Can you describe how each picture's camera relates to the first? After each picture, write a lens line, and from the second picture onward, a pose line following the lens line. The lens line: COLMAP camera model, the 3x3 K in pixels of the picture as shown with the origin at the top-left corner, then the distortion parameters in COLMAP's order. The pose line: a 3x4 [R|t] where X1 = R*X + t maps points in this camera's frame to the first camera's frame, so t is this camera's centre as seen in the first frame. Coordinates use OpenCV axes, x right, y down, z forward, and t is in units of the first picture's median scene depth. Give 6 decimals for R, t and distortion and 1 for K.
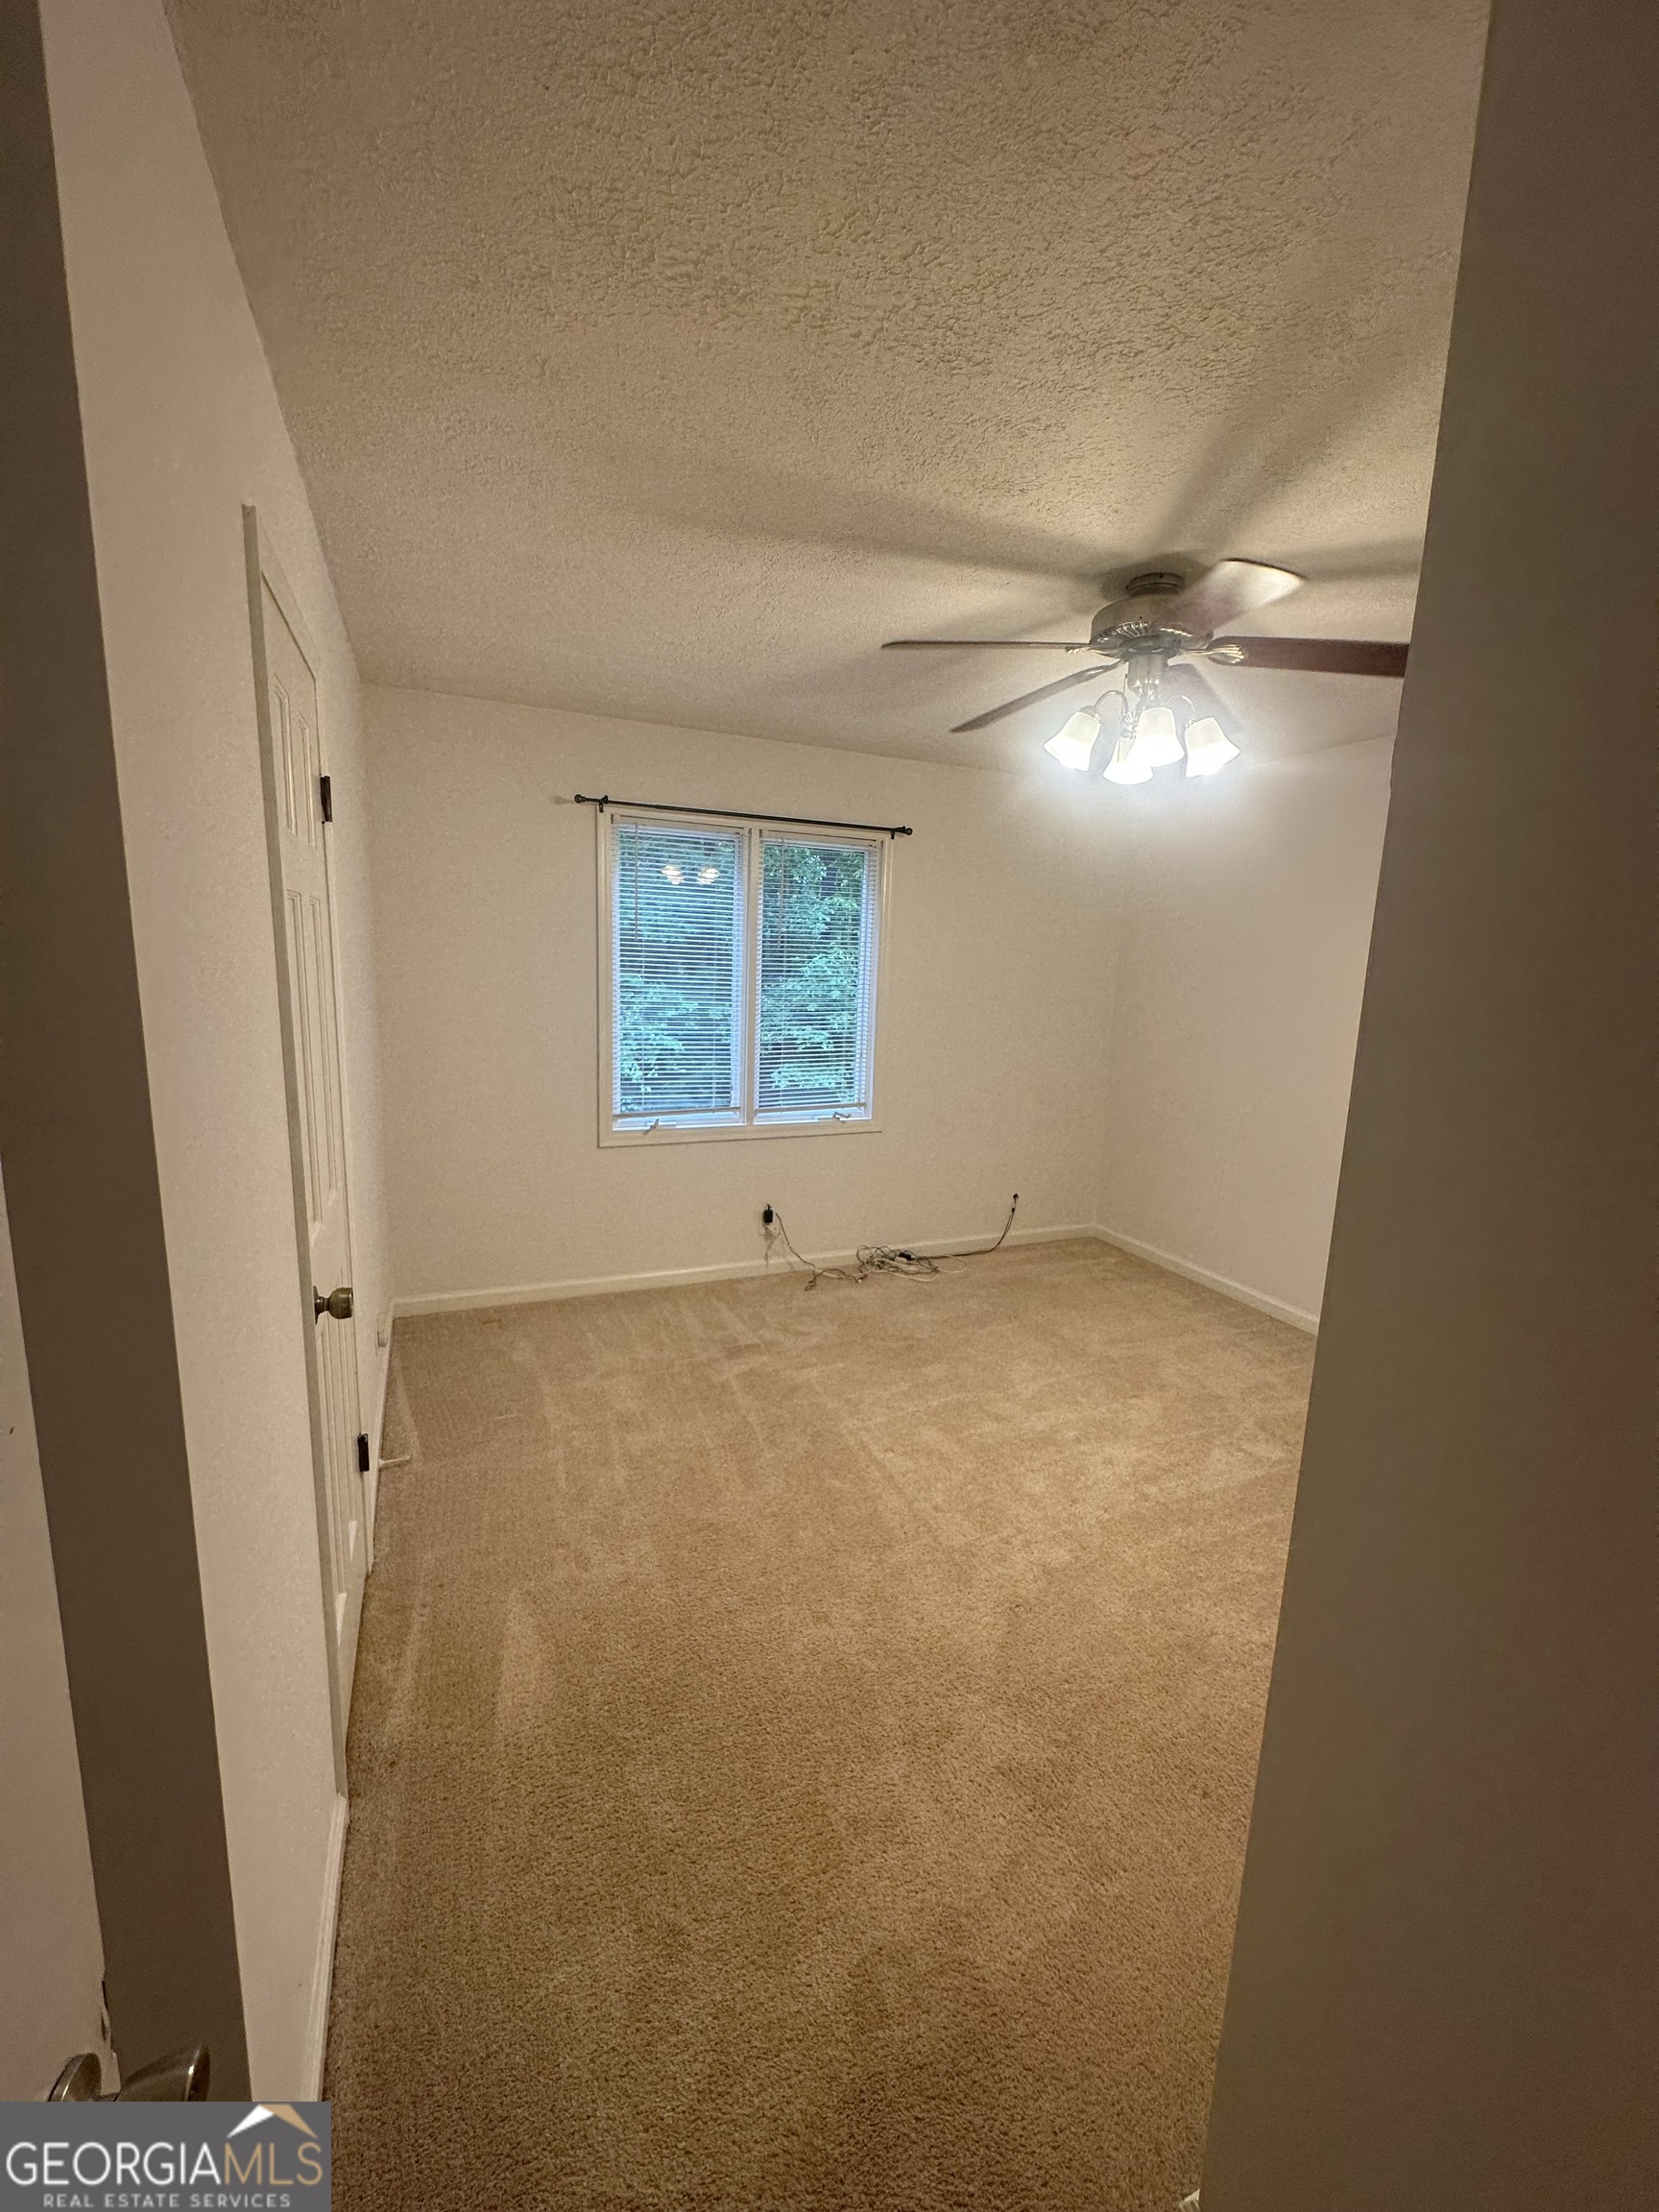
lens RADIAL K [[886.0, 0, 823.8], [0, 886.0, 1111.4], [0, 0, 1]] dist [0.002490, -0.000576]
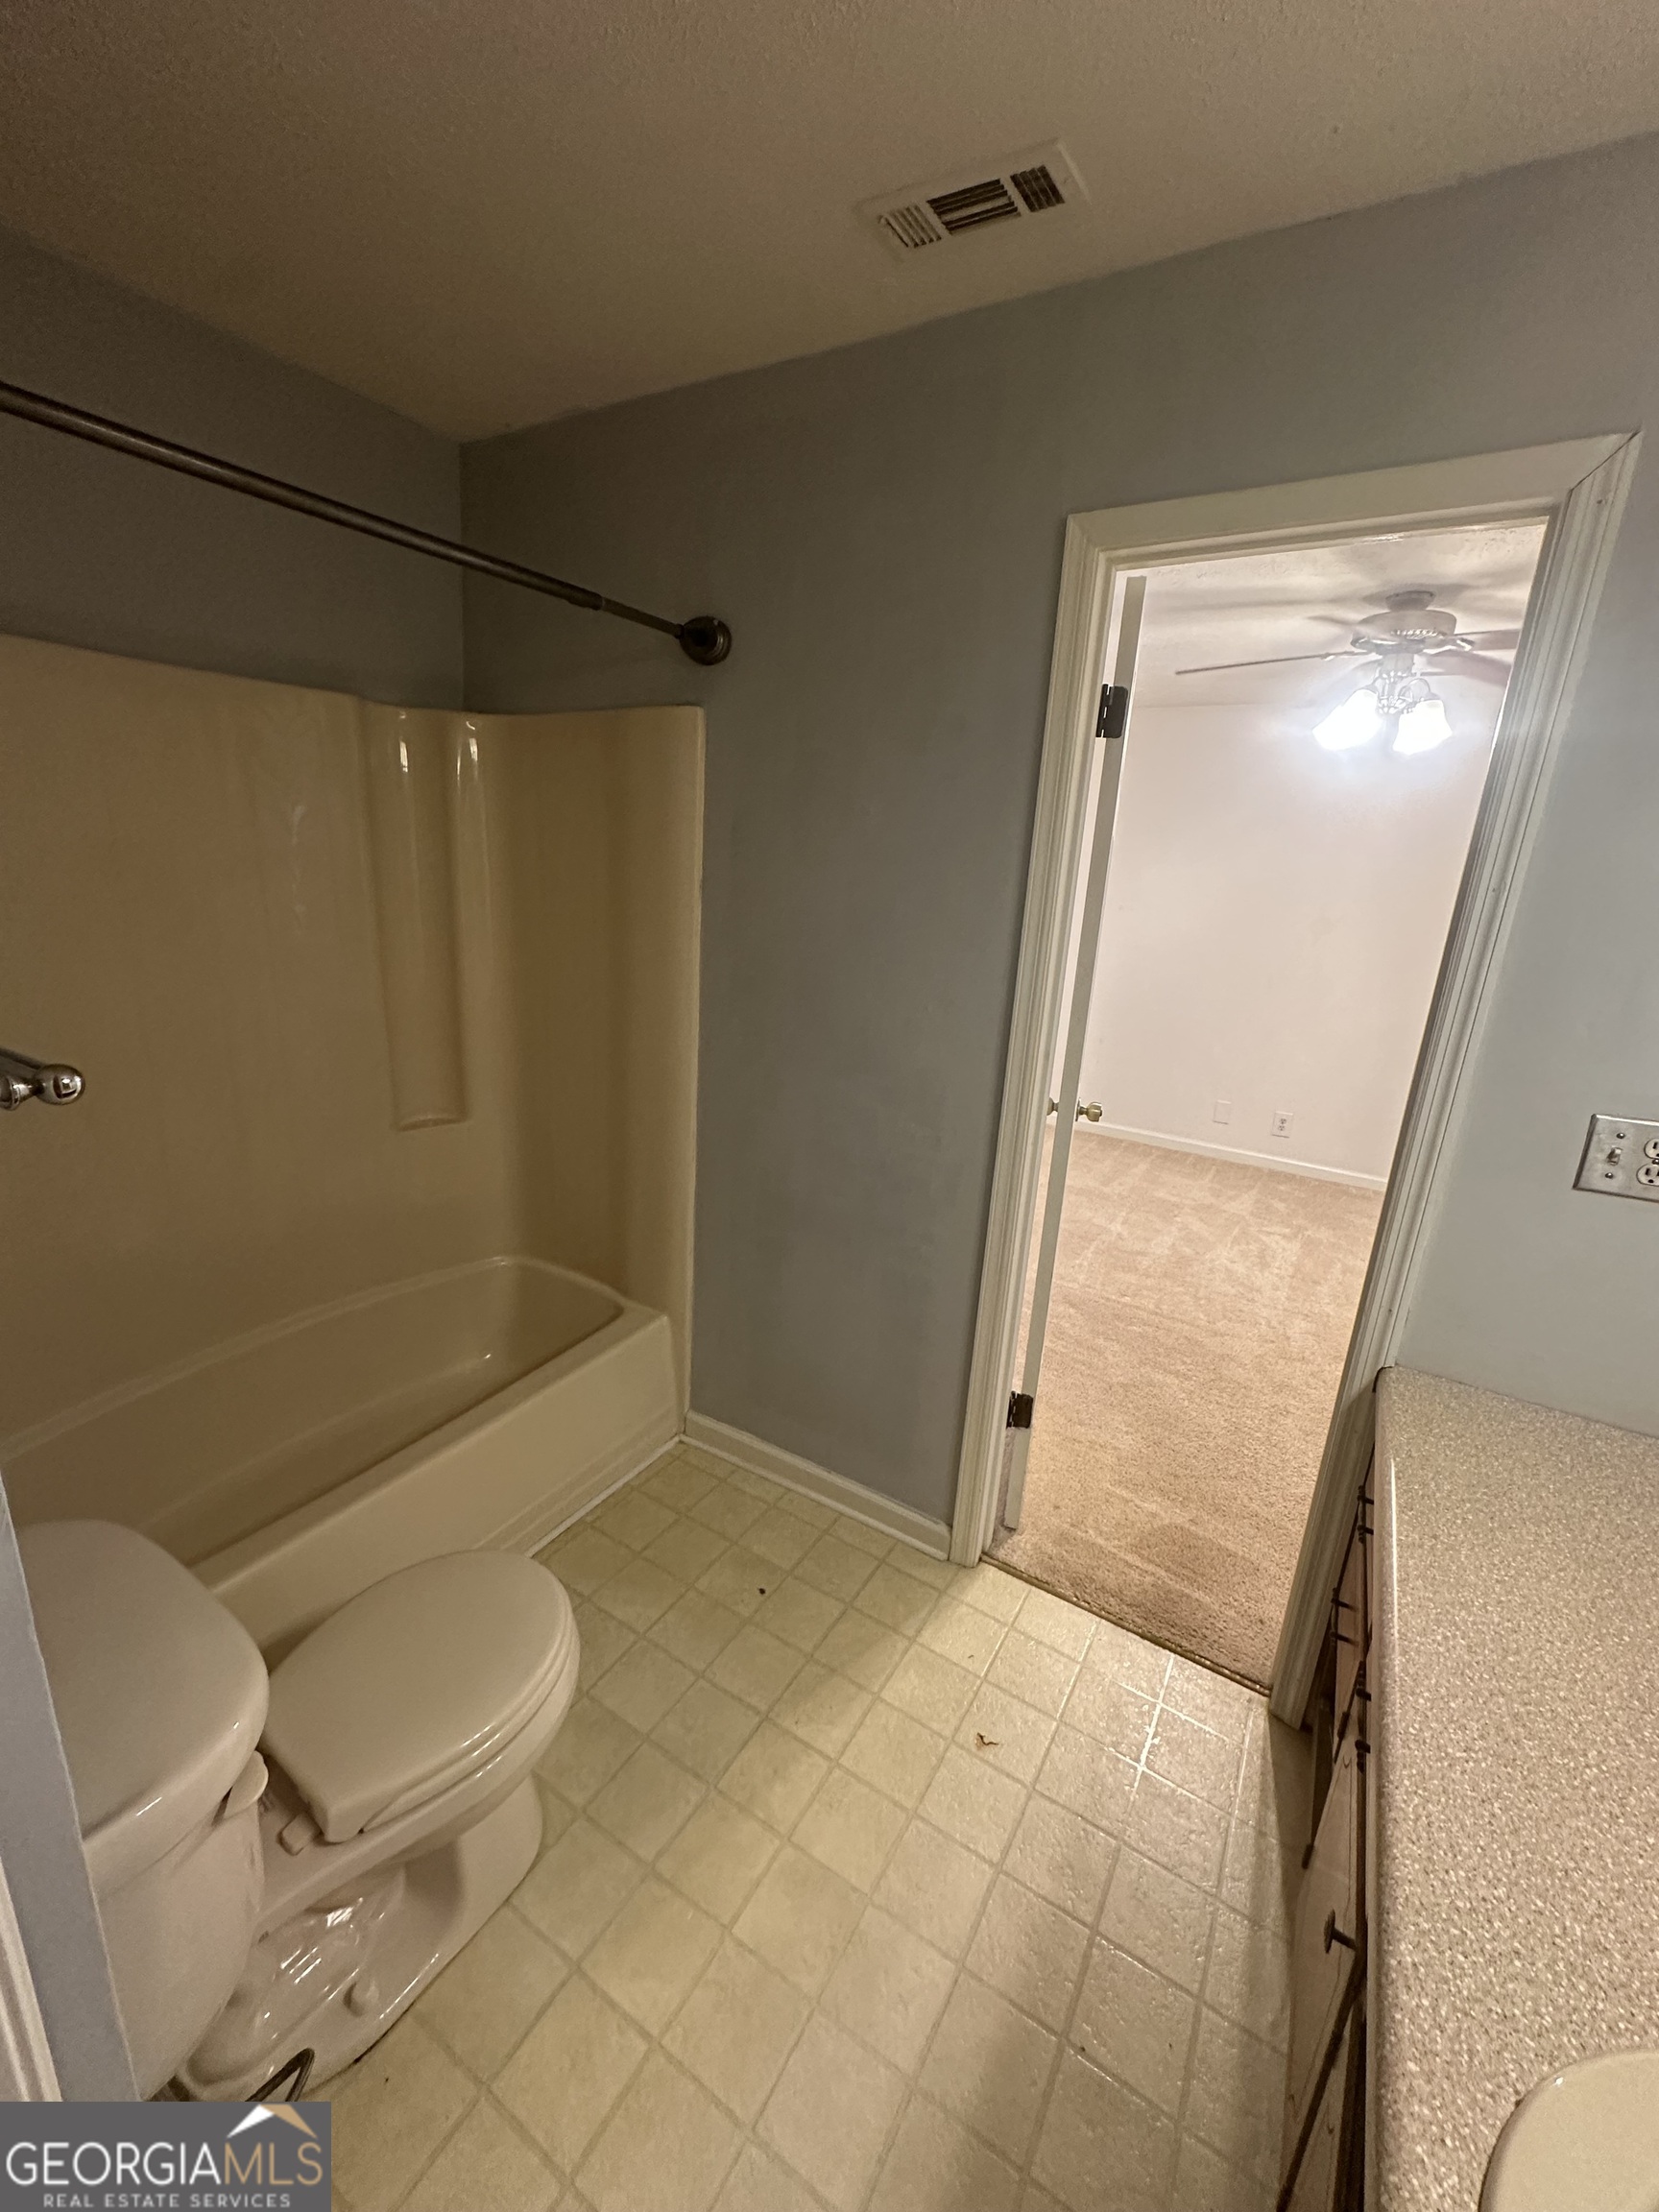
lens RADIAL K [[886.0, 0, 832.5], [0, 886.0, 1109.0], [0, 0, 1]] dist [0.002490, -0.000576]
pose [[0.809937, -0.136435, 0.570428, -0.861900], [0.063726, 0.987281, 0.145654, -0.065770], [-0.583045, -0.081620, 0.808330, 0.266850]]
